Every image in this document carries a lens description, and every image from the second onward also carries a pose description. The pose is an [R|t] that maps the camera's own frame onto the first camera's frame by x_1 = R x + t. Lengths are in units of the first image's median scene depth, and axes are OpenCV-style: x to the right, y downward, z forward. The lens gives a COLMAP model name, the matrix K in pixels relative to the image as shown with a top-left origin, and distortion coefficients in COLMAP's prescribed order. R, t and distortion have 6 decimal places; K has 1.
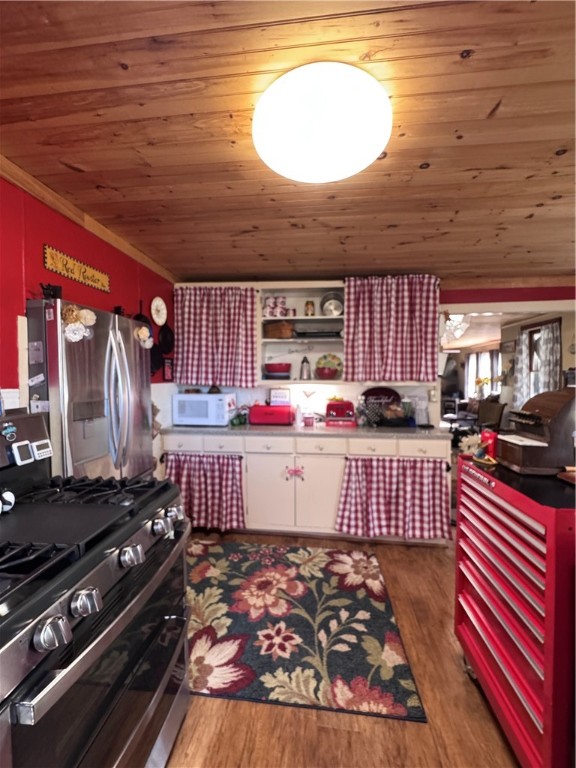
lens RADIAL K [[312.1, 0, 288.8], [0, 312.1, 385.1], [0, 0, 1]] dist [-0.004989, 0.000839]
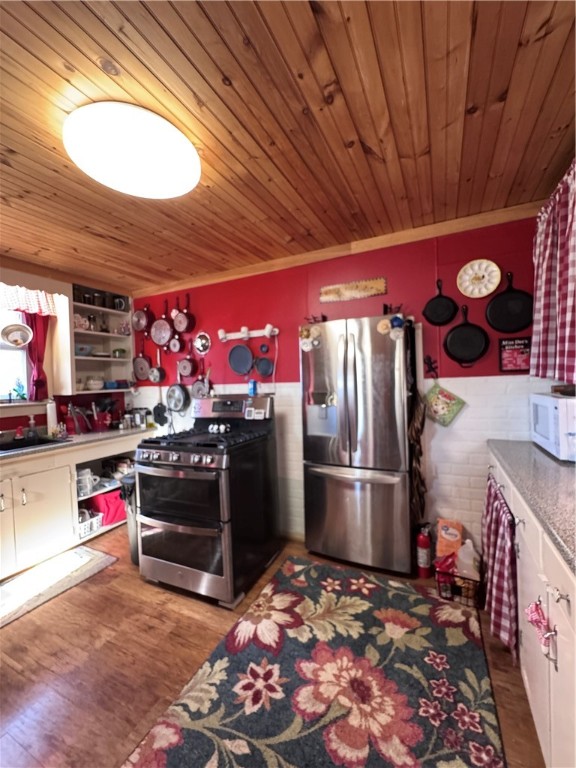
lens RADIAL K [[312.1, 0, 288.6], [0, 312.1, 384.0], [0, 0, 1]] dist [-0.004989, 0.000839]
pose [[-0.335904, 0.022181, -0.941635, 0.539453], [0.012995, 0.999737, 0.018914, -0.008860], [0.941807, -0.005883, -0.336103, 1.026991]]
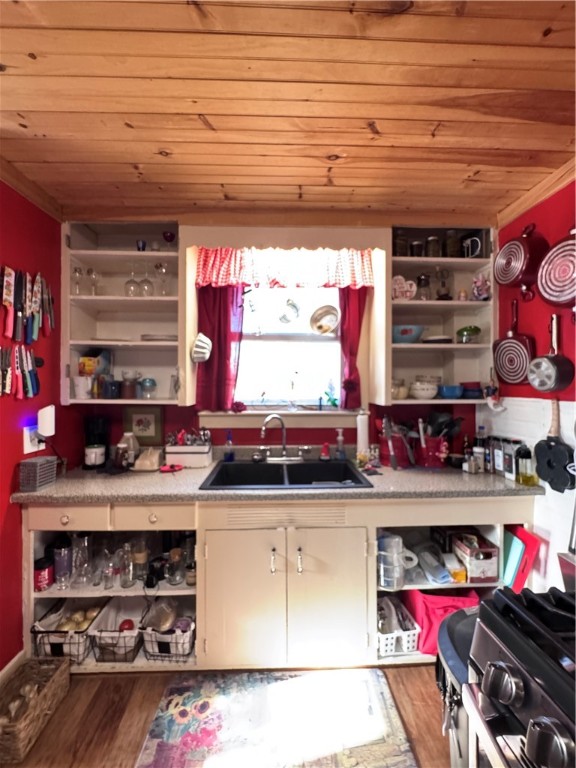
lens RADIAL K [[312.1, 0, 287.4], [0, 312.1, 384.3], [0, 0, 1]] dist [-0.004989, 0.000839]
pose [[-0.987689, 0.000918, -0.156429, 0.000073], [-0.001967, 0.999831, 0.018286, -0.019960], [0.156419, 0.018368, -0.987520, 0.501494]]
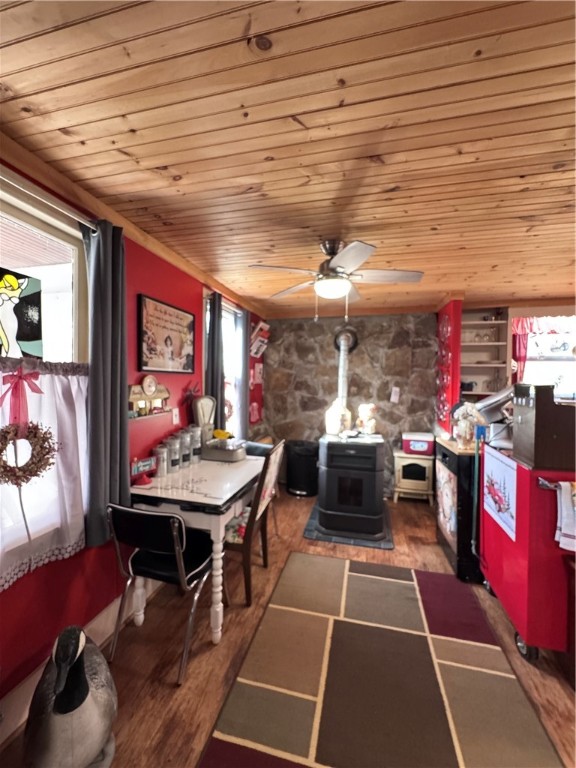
lens RADIAL K [[312.1, 0, 290.7], [0, 312.1, 387.0], [0, 0, 1]] dist [-0.004989, 0.000839]
pose [[-0.993779, -0.013616, 0.110539, 1.109894], [-0.009190, 0.999139, 0.040447, -0.049793], [-0.110994, 0.039179, -0.993048, 1.443571]]
